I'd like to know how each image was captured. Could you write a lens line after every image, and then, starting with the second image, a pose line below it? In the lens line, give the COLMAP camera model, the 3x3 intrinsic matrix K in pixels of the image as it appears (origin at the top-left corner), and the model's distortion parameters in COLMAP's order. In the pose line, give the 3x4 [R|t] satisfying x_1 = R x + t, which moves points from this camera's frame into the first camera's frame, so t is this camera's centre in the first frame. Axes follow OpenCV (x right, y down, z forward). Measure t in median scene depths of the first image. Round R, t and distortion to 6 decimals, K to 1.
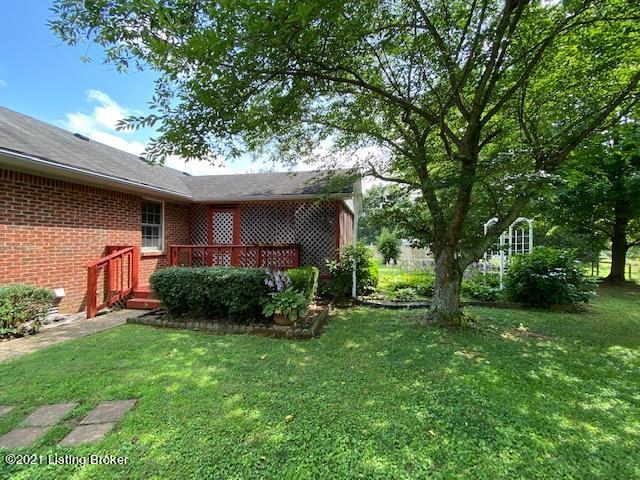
lens RADIAL K [[286.5, 0, 320.9], [0, 286.5, 243.1], [0, 0, 1]] dist [-0.000248, -0.008360]
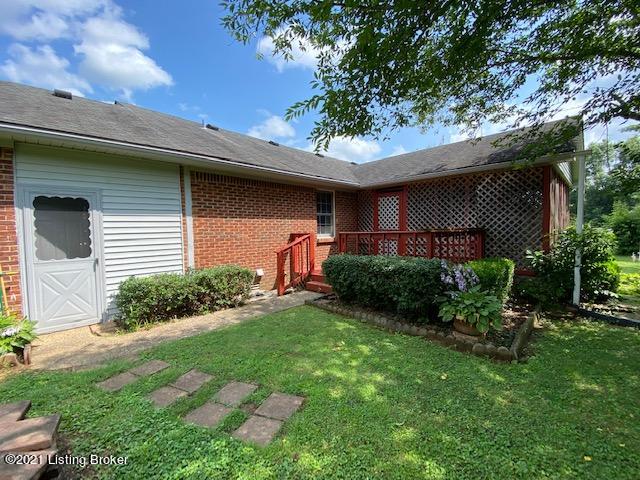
lens RADIAL K [[286.5, 0, 322.2], [0, 286.5, 240.6], [0, 0, 1]] dist [-0.000248, -0.008360]
pose [[0.849406, 0.000868, -0.527739, -0.046824], [0.021479, 0.999113, 0.036215, -0.002489], [0.527302, -0.042096, 0.848634, 0.123272]]
